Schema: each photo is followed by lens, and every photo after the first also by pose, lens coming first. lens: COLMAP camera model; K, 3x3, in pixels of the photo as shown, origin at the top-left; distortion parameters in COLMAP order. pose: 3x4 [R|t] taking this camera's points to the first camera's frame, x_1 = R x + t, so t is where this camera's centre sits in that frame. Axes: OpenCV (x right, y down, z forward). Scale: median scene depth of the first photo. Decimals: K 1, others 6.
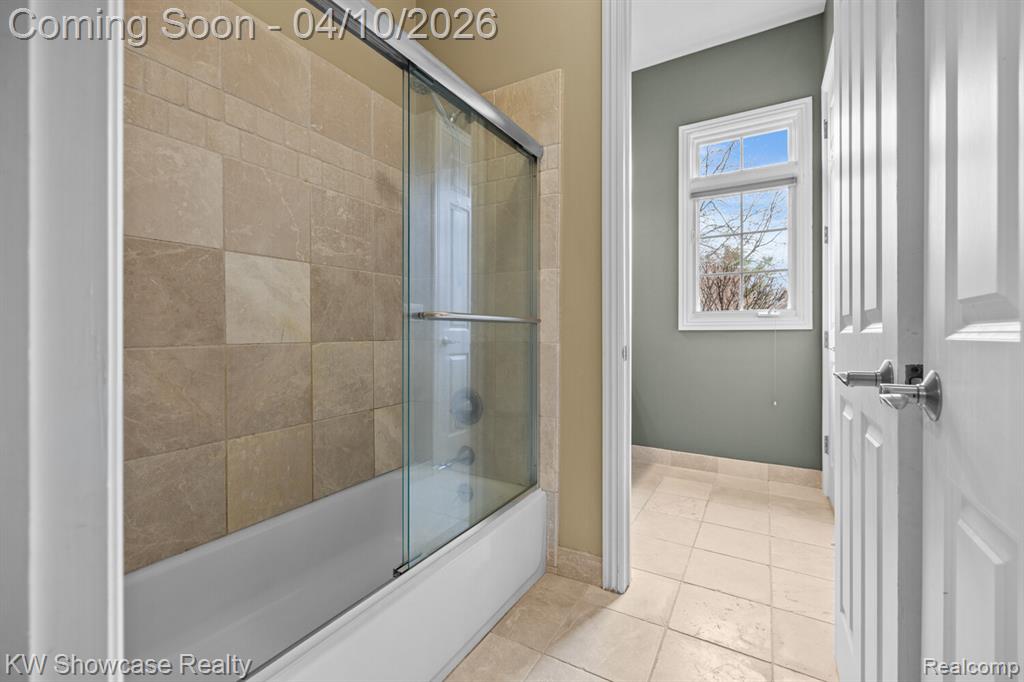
lens RADIAL K [[431.3, 0, 512.4], [0, 431.3, 335.9], [0, 0, 1]] dist [-0.002519, -0.000161]
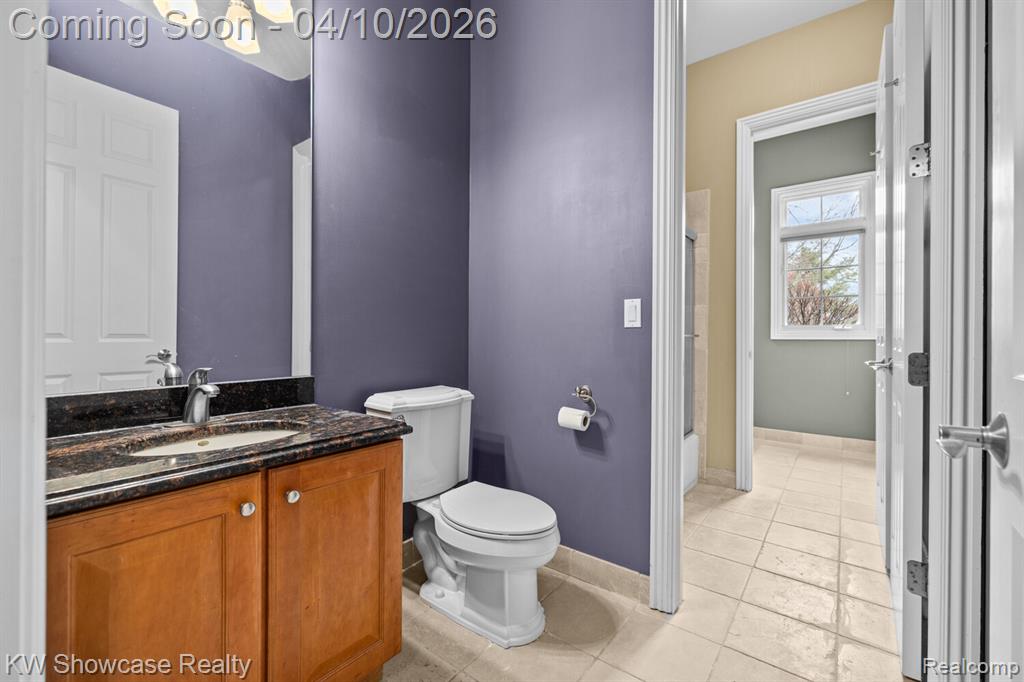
lens RADIAL K [[431.3, 0, 512.4], [0, 431.3, 335.9], [0, 0, 1]] dist [-0.002519, -0.000161]
pose [[0.991693, 0.005010, -0.128529, -0.271829], [-0.005877, 0.999962, -0.006368, -0.011078], [0.128492, 0.007071, 0.991685, -0.494536]]
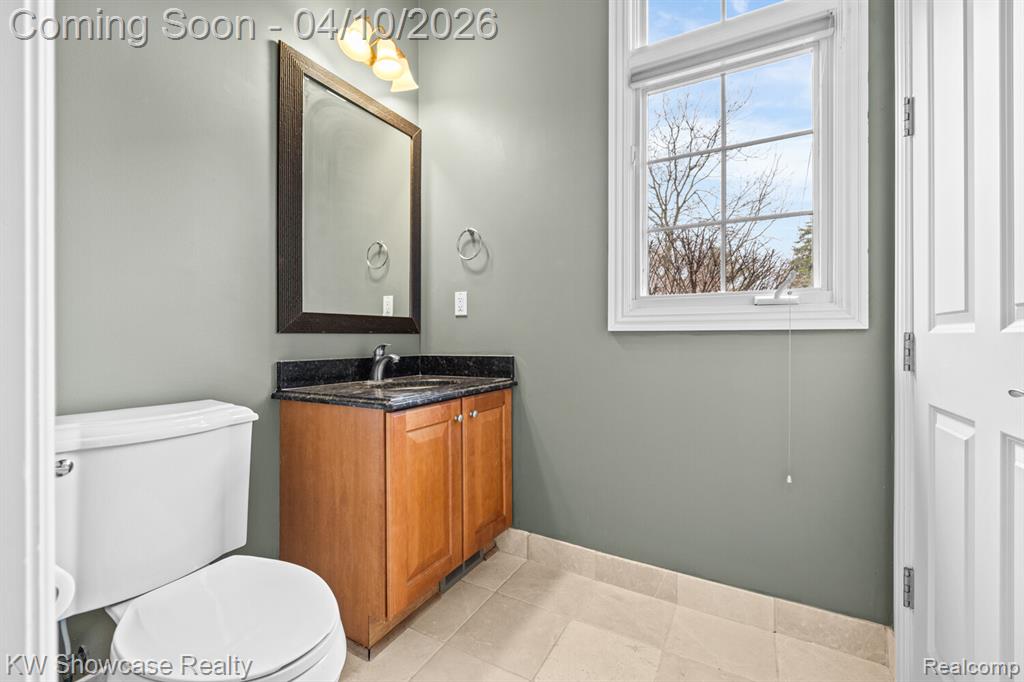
lens RADIAL K [[431.3, 0, 512.4], [0, 431.3, 335.9], [0, 0, 1]] dist [-0.002519, -0.000161]
pose [[0.999691, 0.001604, 0.024823, 0.278594], [-0.001577, 0.999998, -0.001084, -0.006722], [-0.024825, 0.001044, 0.999691, 0.511076]]
